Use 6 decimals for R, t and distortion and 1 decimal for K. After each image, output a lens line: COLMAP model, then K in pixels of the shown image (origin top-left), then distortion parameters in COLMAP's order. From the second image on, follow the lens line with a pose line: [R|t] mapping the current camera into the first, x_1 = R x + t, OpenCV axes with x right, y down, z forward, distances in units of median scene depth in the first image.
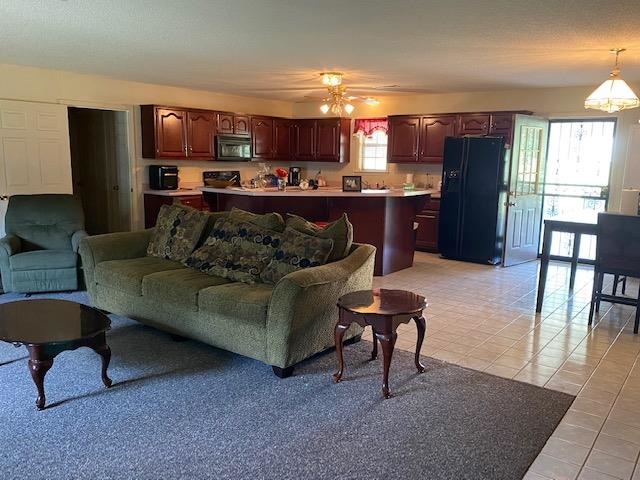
lens RADIAL K [[521.4, 0, 320.0], [0, 521.4, 240.0], [0, 0, 1]] dist [0.010631, -0.003938]
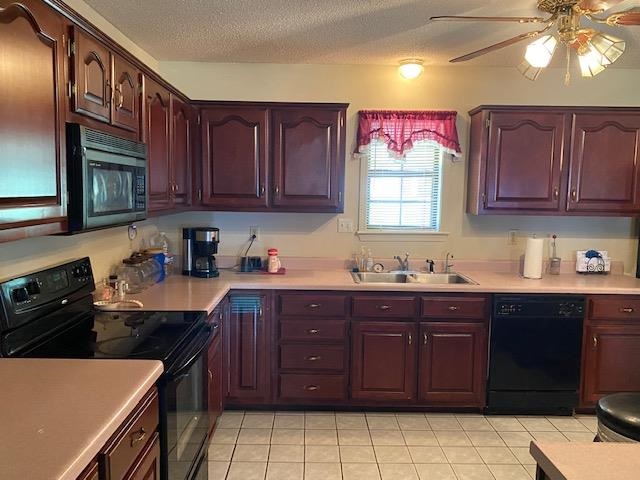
lens RADIAL K [[521.4, 0, 320.0], [0, 521.4, 240.0], [0, 0, 1]] dist [0.010631, -0.003938]
pose [[0.777148, -0.063869, 0.626069, -0.232855], [0.099974, 0.994733, -0.022620, -0.122353], [-0.621327, 0.080170, 0.779440, 0.704091]]
